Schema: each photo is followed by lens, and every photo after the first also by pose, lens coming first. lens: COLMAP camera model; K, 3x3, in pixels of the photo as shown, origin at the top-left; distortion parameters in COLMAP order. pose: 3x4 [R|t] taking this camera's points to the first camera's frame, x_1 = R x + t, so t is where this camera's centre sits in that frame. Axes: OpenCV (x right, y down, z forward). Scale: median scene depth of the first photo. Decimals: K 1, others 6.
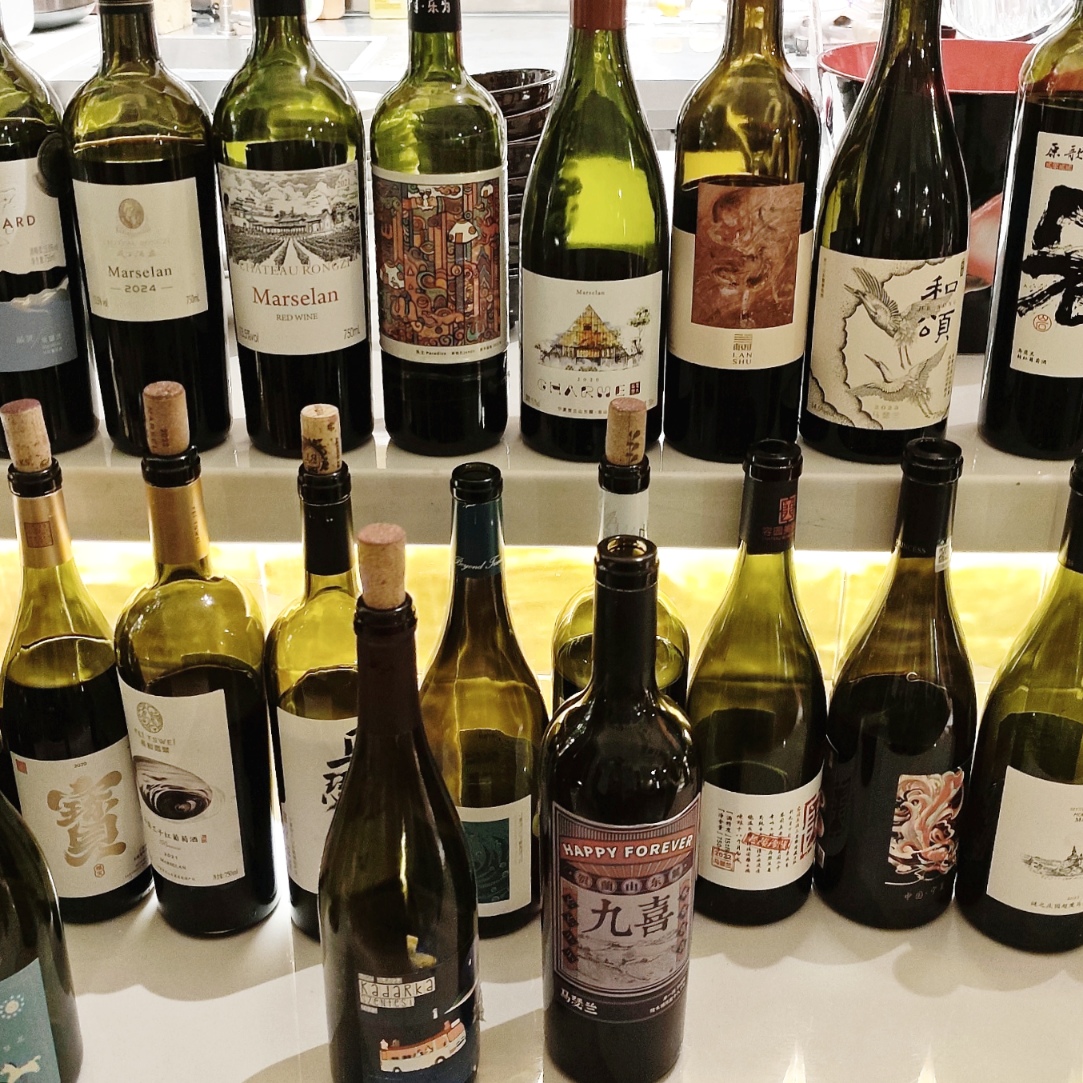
lens RADIAL K [[1304.8, 0, 541.9], [0, 1304.8, 459.9], [0, 0, 1]] dist [0.067066, -0.063550]
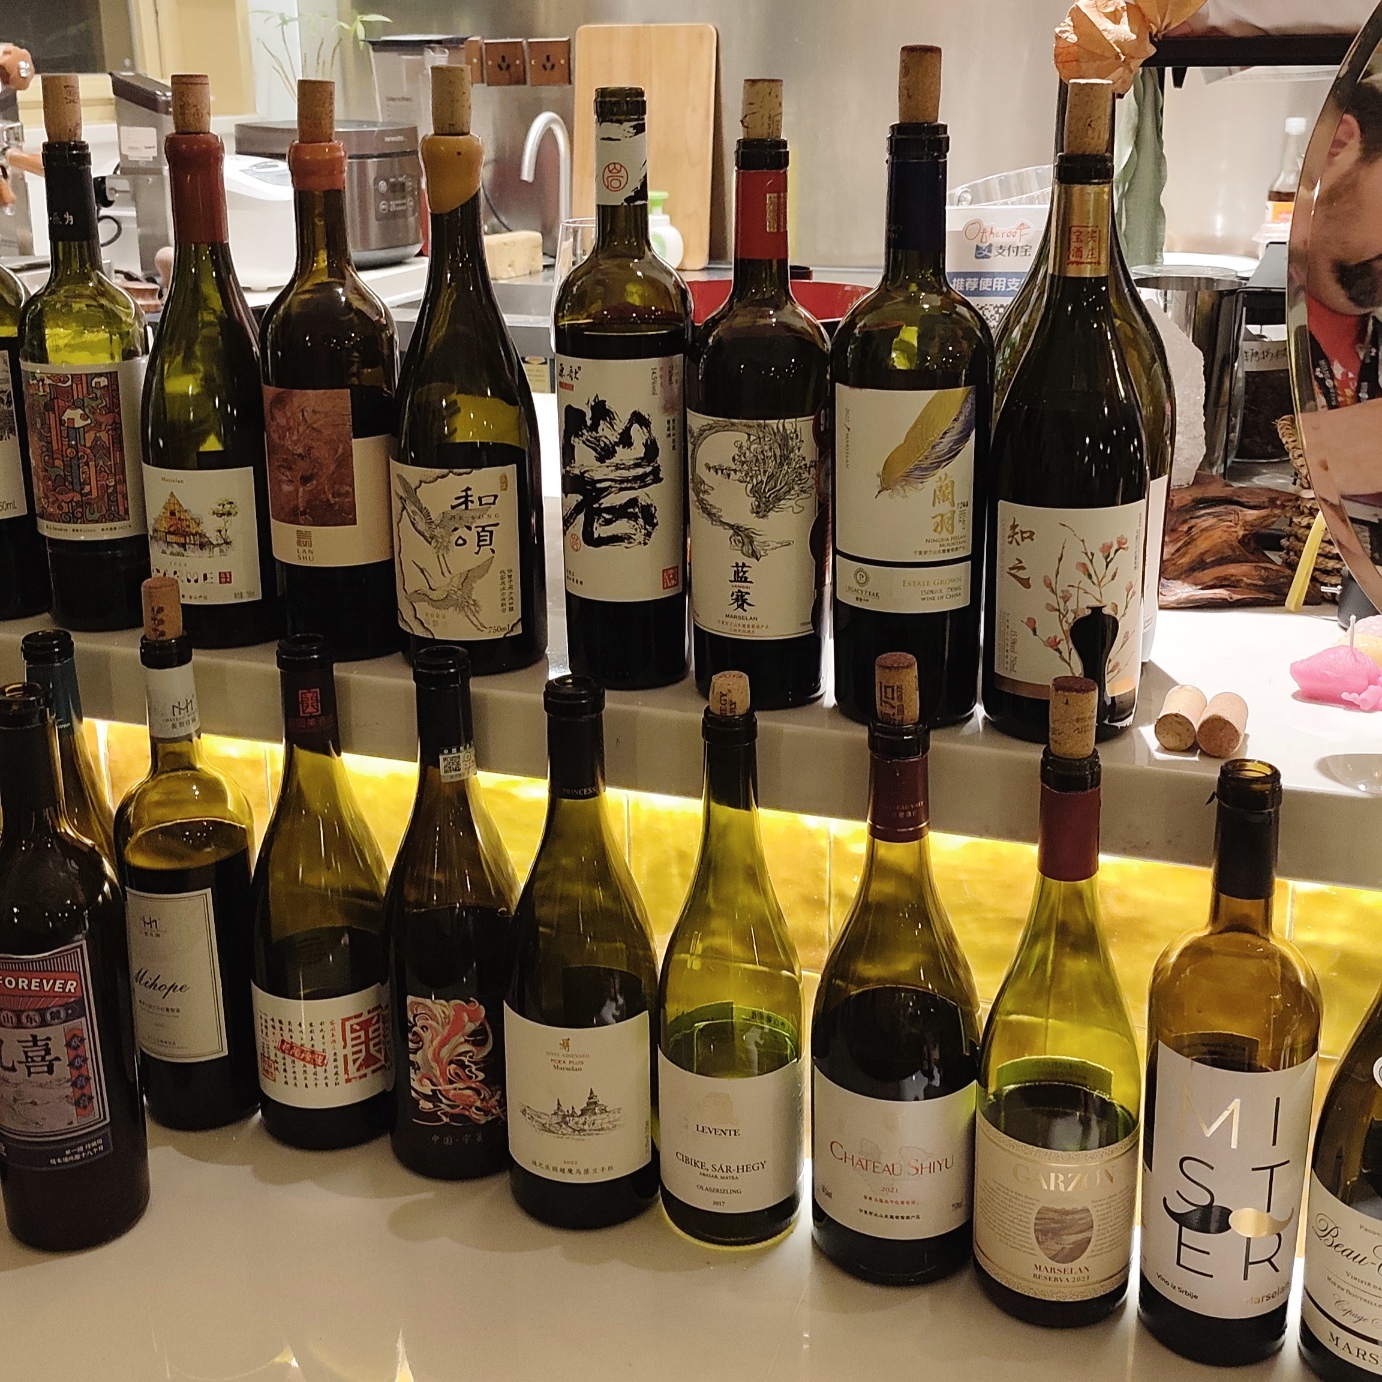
lens RADIAL K [[1665.0, 0, 691.5], [0, 1665.0, 586.8], [0, 0, 1]] dist [0.067066, -0.063550]
pose [[0.950380, 0.082190, -0.300039, 0.857383], [-0.121806, 0.985777, -0.115789, 0.063837], [0.286255, 0.146590, 0.946874, -0.156790]]
